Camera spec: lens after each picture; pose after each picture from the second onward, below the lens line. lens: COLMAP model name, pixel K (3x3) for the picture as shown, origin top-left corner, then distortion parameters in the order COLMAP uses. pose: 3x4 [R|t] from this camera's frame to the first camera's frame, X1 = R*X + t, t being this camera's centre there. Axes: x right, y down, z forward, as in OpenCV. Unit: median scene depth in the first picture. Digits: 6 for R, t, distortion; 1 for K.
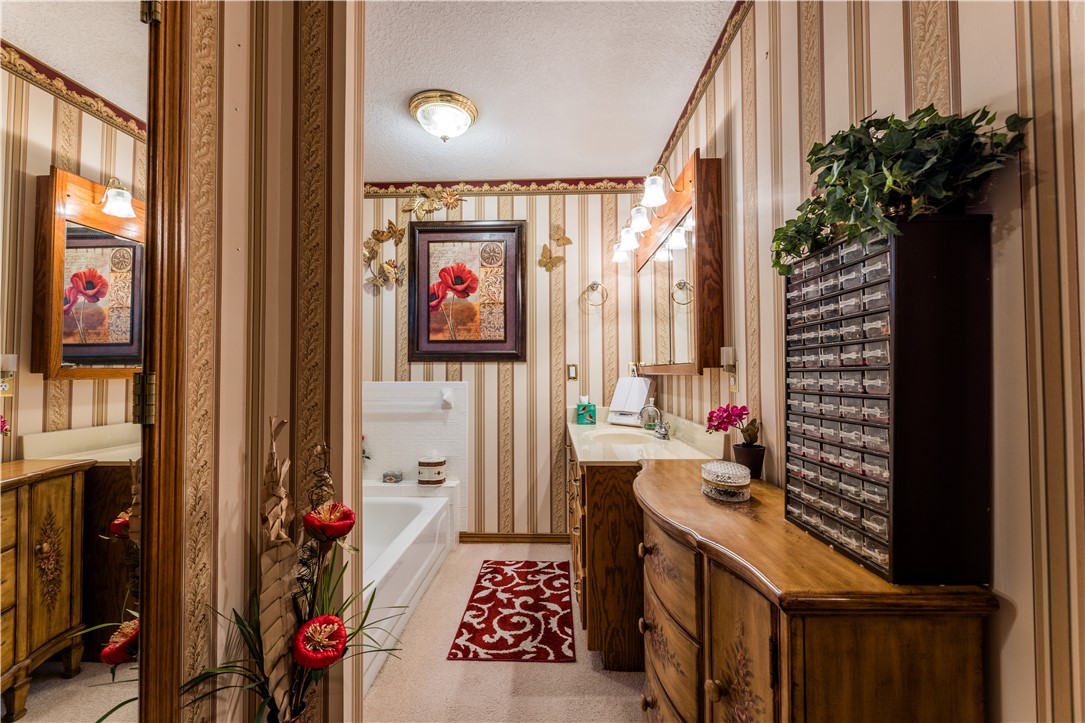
lens RADIAL K [[444.3, 0, 542.9], [0, 444.3, 360.8], [0, 0, 1]] dist [-0.001208, 0.000729]
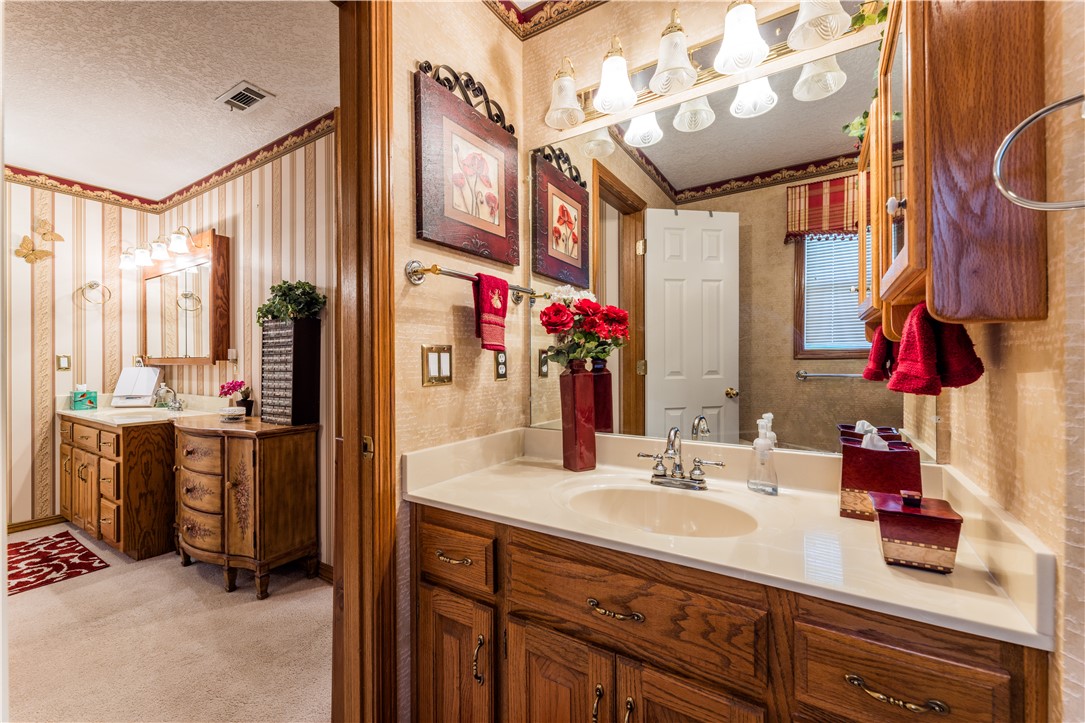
lens RADIAL K [[444.3, 0, 539.4], [0, 444.3, 362.4], [0, 0, 1]] dist [-0.001208, 0.000729]
pose [[0.519652, 0.002494, 0.854374, -0.385530], [-0.023563, 0.999657, 0.011414, -0.022075], [-0.854053, -0.026063, 0.519533, -0.808374]]
